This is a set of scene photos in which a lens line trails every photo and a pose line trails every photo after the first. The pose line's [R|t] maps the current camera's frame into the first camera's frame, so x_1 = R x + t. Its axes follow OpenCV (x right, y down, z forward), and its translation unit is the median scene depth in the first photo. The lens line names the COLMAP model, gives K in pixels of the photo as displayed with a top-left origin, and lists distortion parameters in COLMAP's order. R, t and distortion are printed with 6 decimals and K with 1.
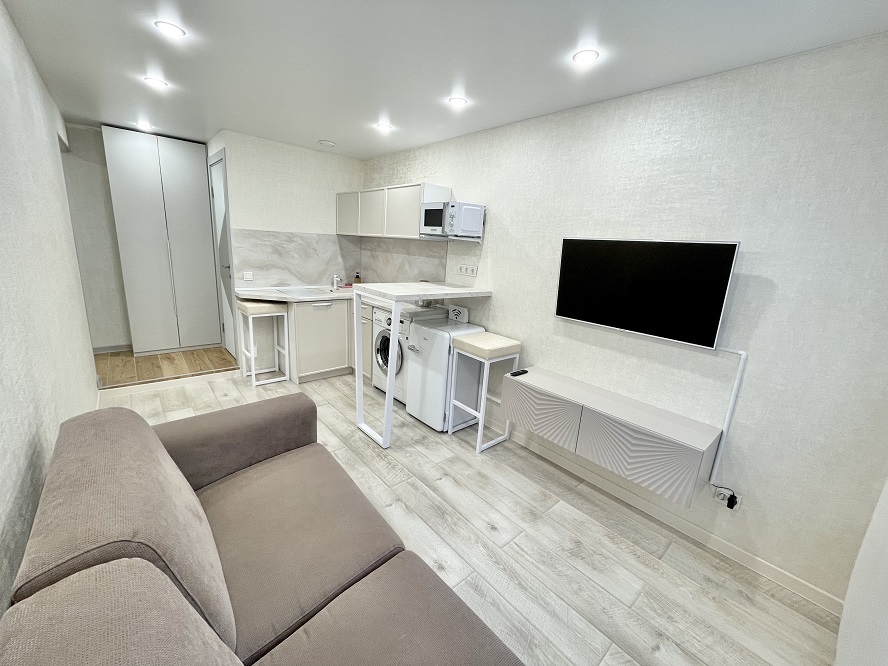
lens RADIAL K [[357.7, 0, 443.0], [0, 357.7, 328.9], [0, 0, 1]] dist [-0.004232, 0.000840]
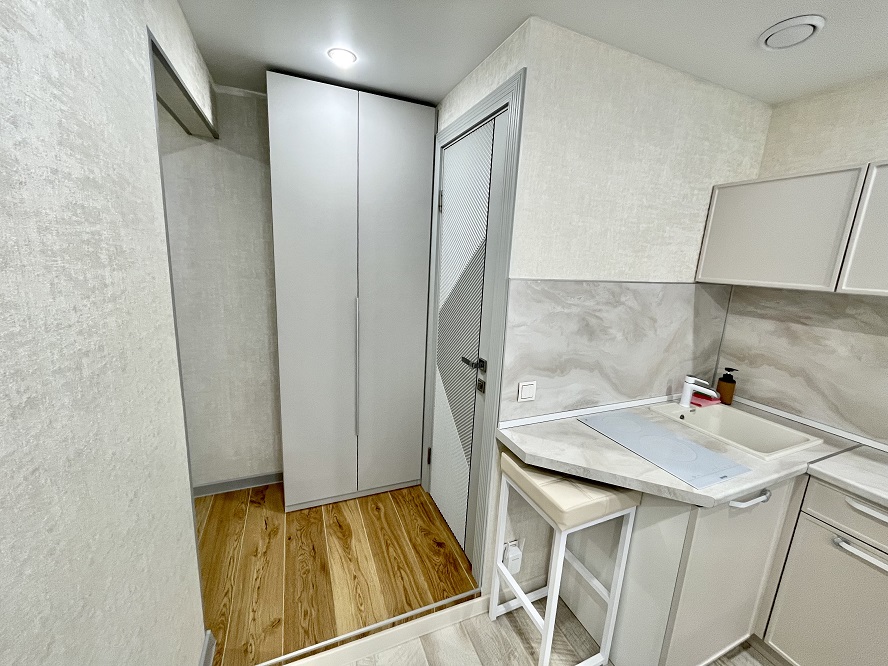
lens RADIAL K [[357.7, 0, 443.1], [0, 357.7, 329.9], [0, 0, 1]] dist [-0.004232, 0.000840]
pose [[0.949336, 0.043485, -0.311239, -0.558827], [-0.060601, 0.997123, -0.045529, -0.211326], [0.308363, 0.062084, 0.949241, 0.630186]]
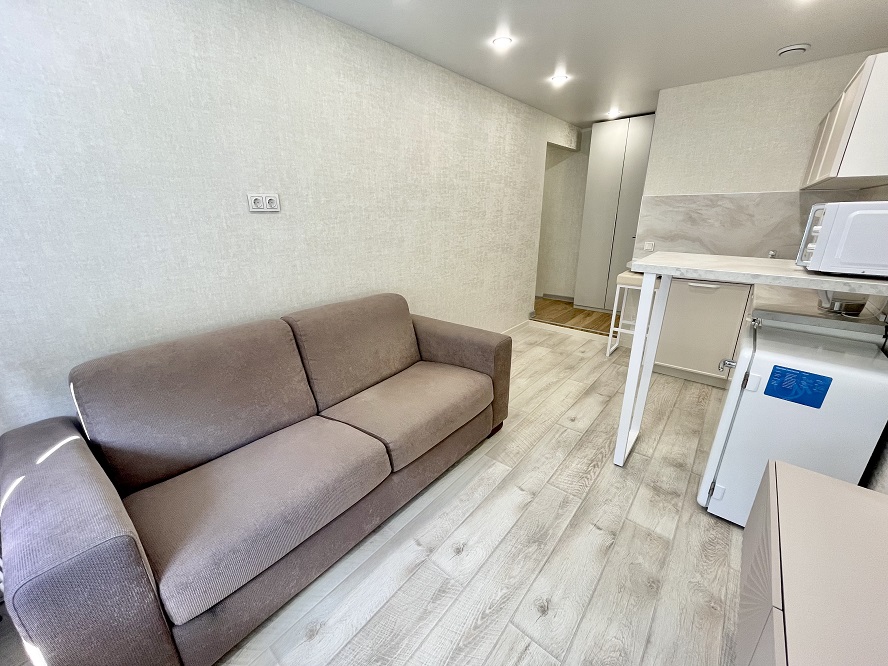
lens RADIAL K [[357.7, 0, 443.1], [0, 357.7, 328.1], [0, 0, 1]] dist [-0.004232, 0.000840]
pose [[0.150230, 0.244396, -0.957968, 0.366607], [-0.210358, 0.954678, 0.210568, -0.027458], [0.966013, 0.169882, 0.194832, 0.351424]]
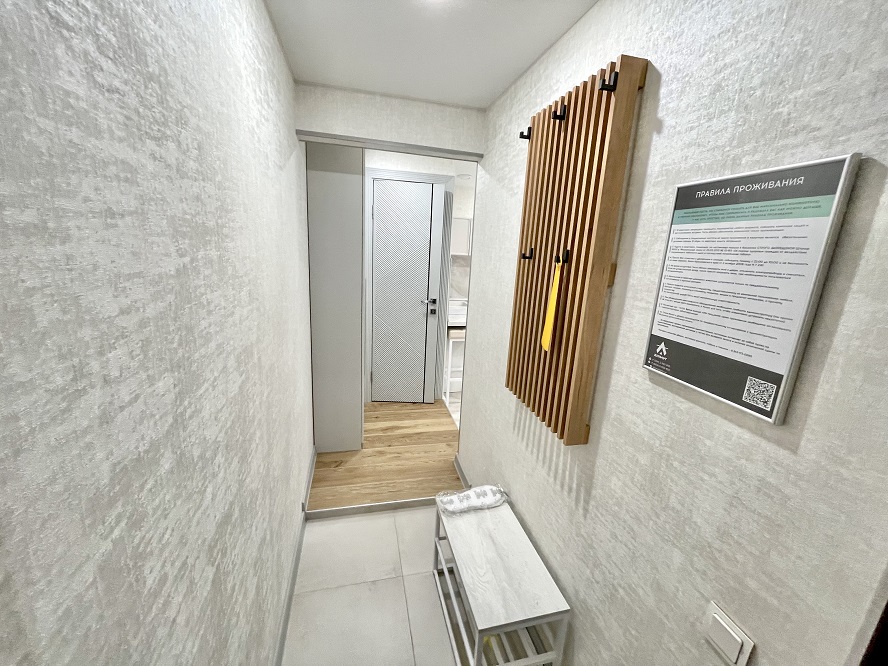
lens RADIAL K [[357.7, 0, 443.2], [0, 357.7, 329.6], [0, 0, 1]] dist [-0.004232, 0.000840]
pose [[0.465992, -0.234877, 0.853044, -1.540236], [0.164862, 0.970287, 0.177099, -0.287837], [-0.869294, 0.058108, 0.490868, 0.572007]]
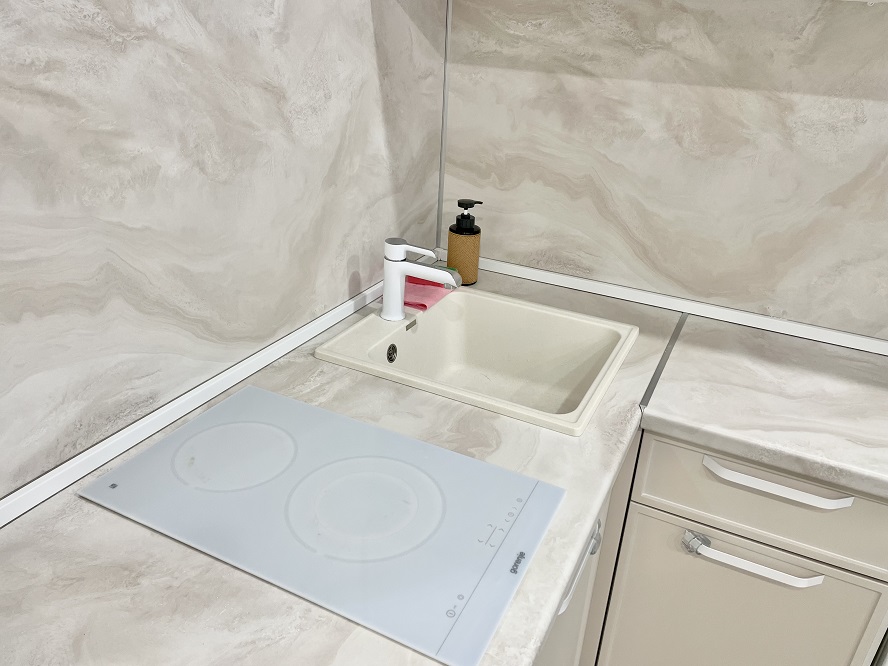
lens RADIAL K [[673.6, 0, 448.6], [0, 673.6, 324.6], [0, 0, 1]] dist [0.038750, -0.031898]
pose [[0.925247, -0.174012, 0.337103, -0.481093], [0.095778, 0.966958, 0.236261, -0.230496], [-0.367077, -0.186312, 0.911341, 0.880934]]
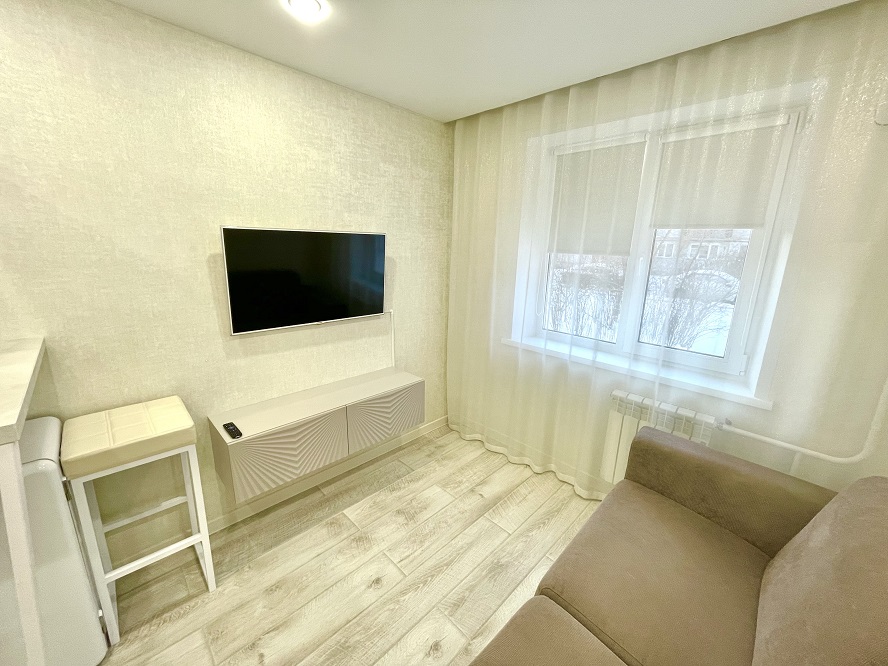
lens RADIAL K [[357.7, 0, 442.4], [0, 357.7, 329.9], [0, 0, 1]] dist [-0.004232, 0.000840]
pose [[-0.057587, -0.291757, 0.954757, -0.294118], [0.203443, 0.932847, 0.297333, -0.128115], [-0.977392, 0.211362, 0.005636, 0.421712]]
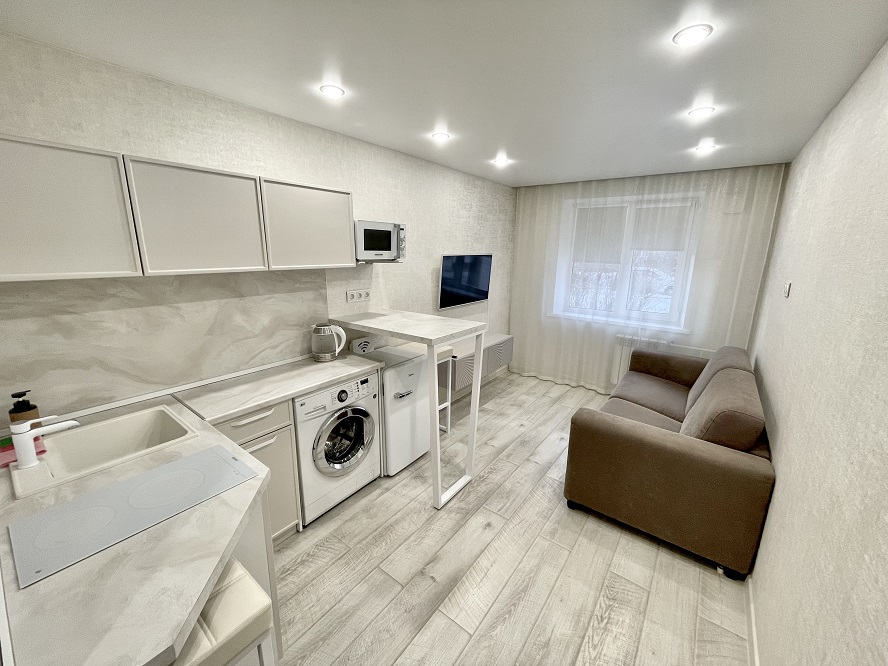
lens RADIAL K [[357.7, 0, 442.9], [0, 357.7, 329.6], [0, 0, 1]] dist [-0.004232, 0.000840]
pose [[-0.194167, -0.285416, 0.938529, -0.758844], [0.200052, 0.925110, 0.322723, -0.304521], [-0.960353, 0.250417, -0.122528, 0.862220]]
